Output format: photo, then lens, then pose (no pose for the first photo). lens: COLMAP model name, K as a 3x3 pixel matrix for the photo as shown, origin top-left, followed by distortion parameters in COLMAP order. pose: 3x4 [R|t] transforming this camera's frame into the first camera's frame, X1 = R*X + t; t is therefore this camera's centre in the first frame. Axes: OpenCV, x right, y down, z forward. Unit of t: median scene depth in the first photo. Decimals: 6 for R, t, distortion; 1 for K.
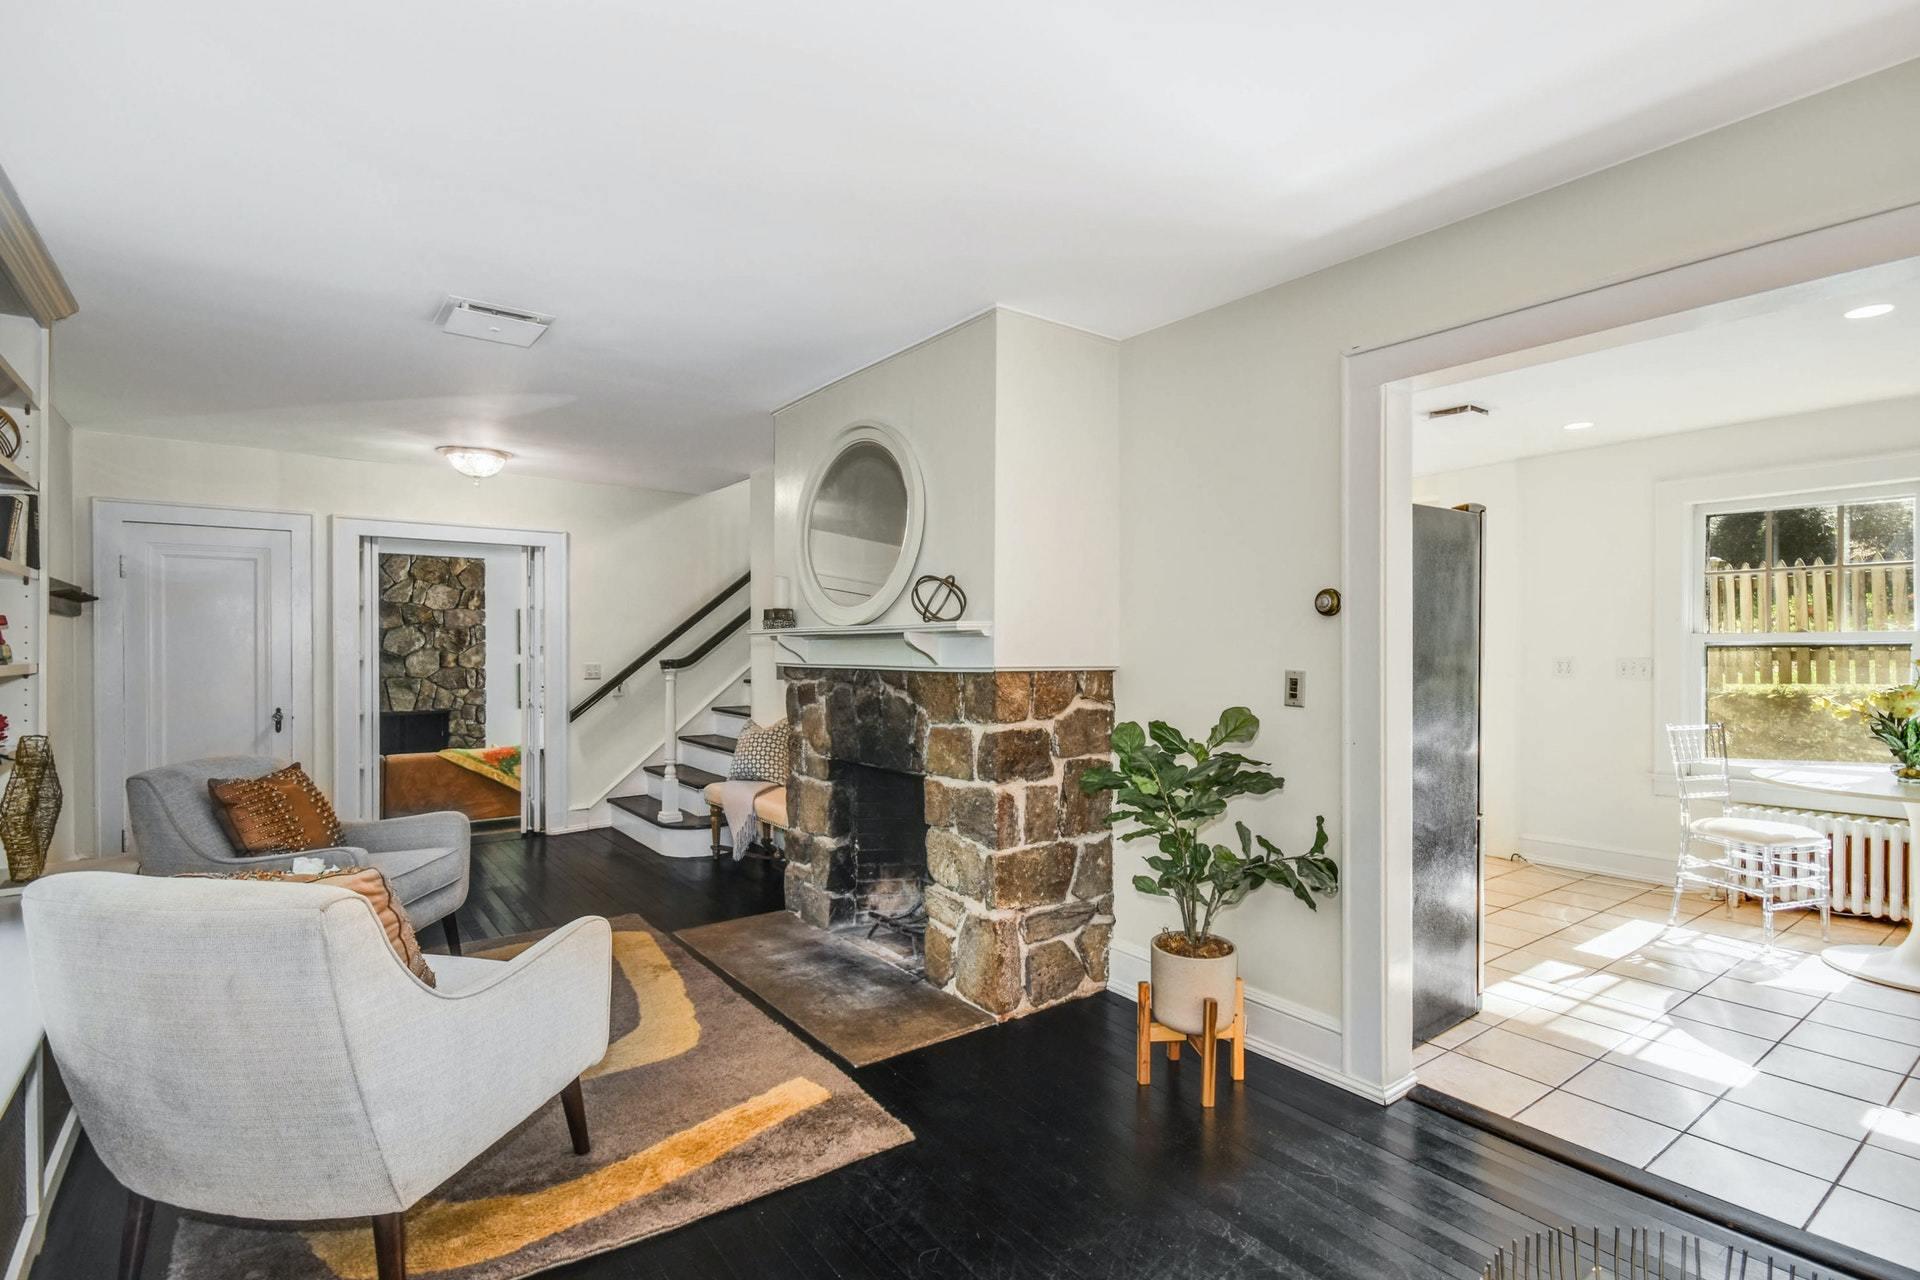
lens RADIAL K [[929.0, 0, 953.5], [0, 929.0, 649.5], [0, 0, 1]] dist [0.002026, -0.000082]
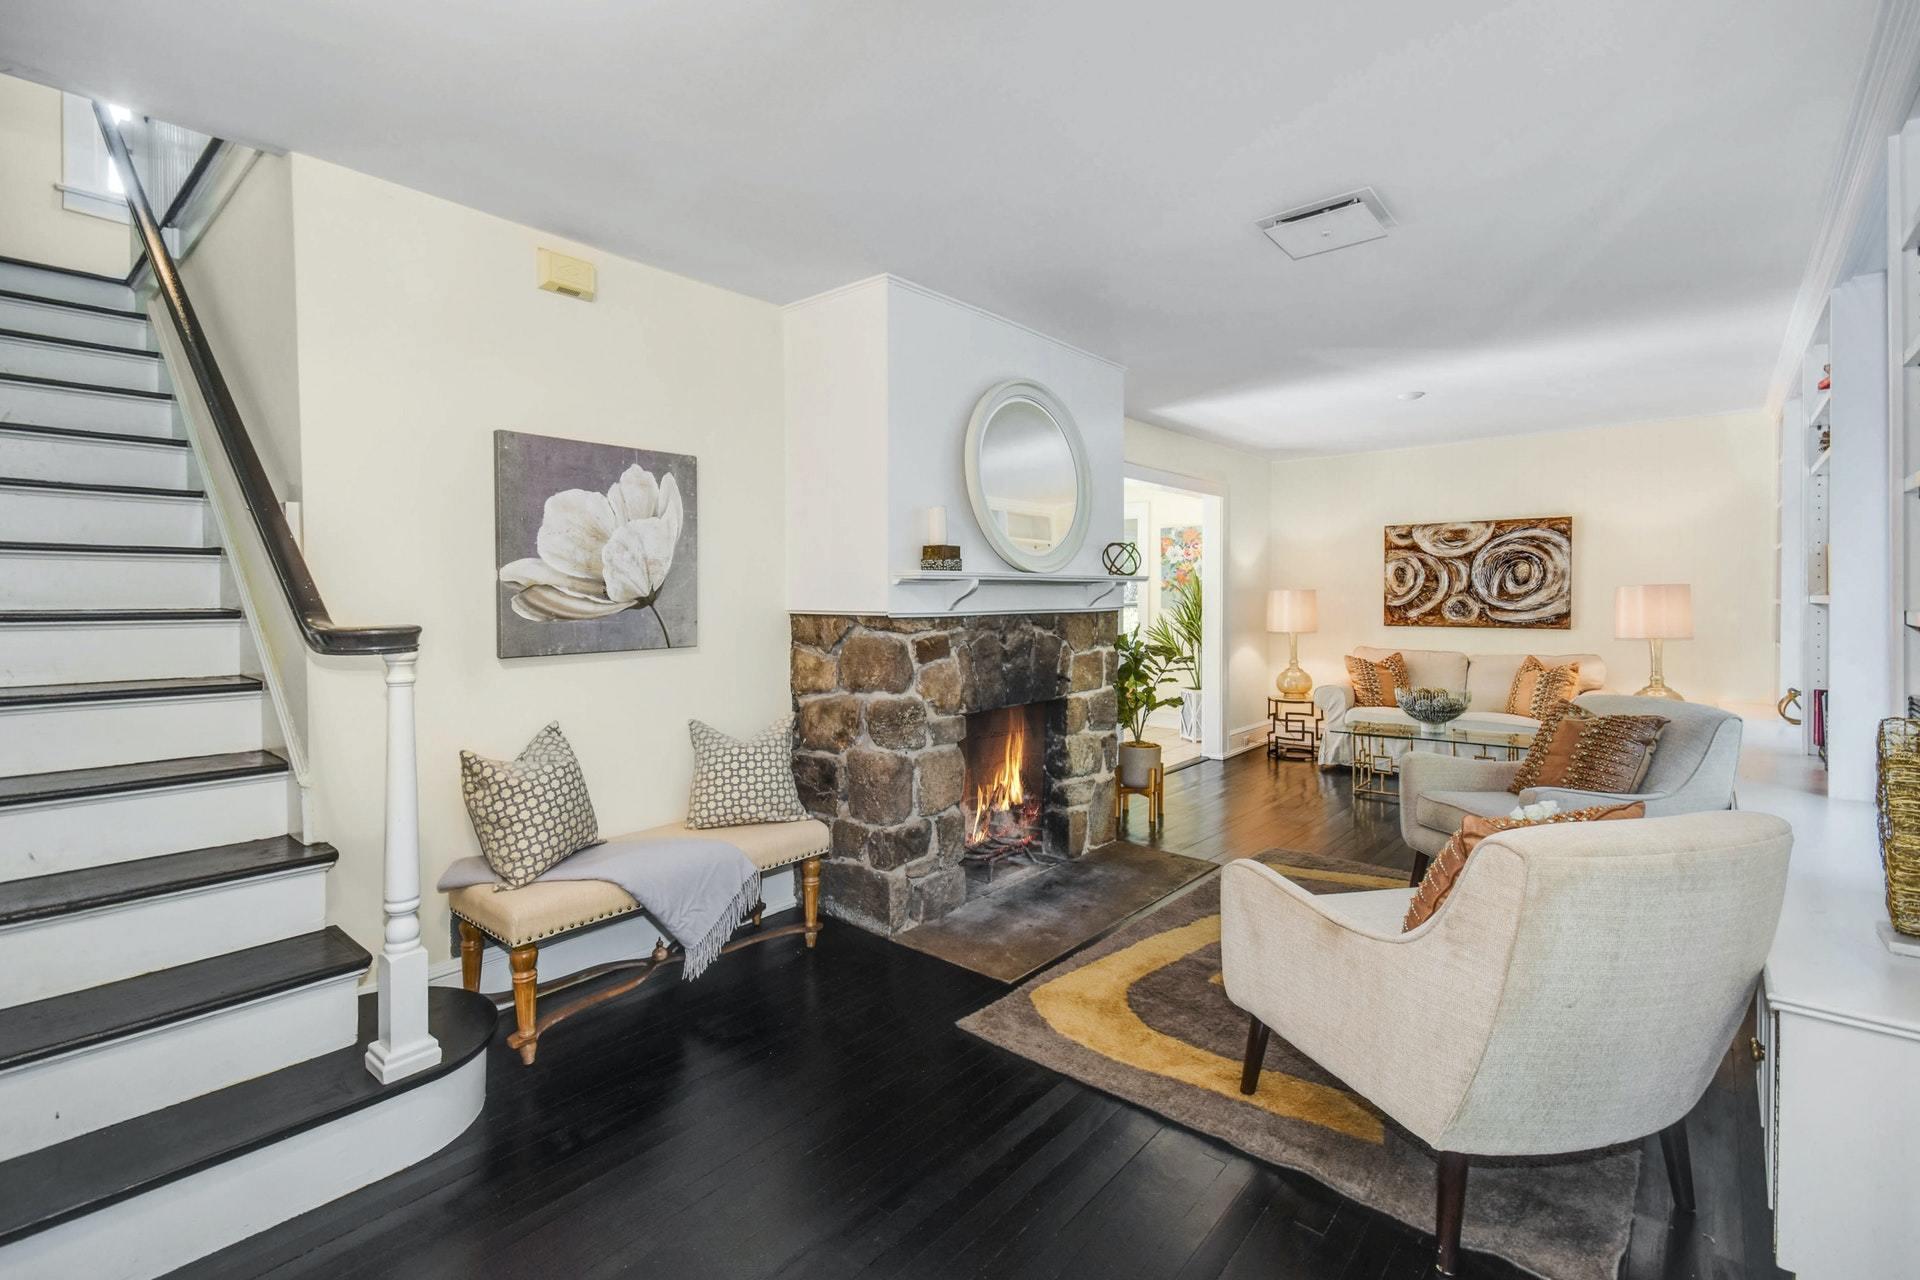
lens RADIAL K [[849.5, 0, 984.2], [0, 849.5, 591.7], [0, 0, 1]] dist [0.012208, -0.001600]
pose [[-0.238819, -0.003891, 0.971056, -0.965678], [-0.001801, 0.999992, 0.003564, -0.007026], [-0.971062, -0.000898, -0.238824, 1.200972]]
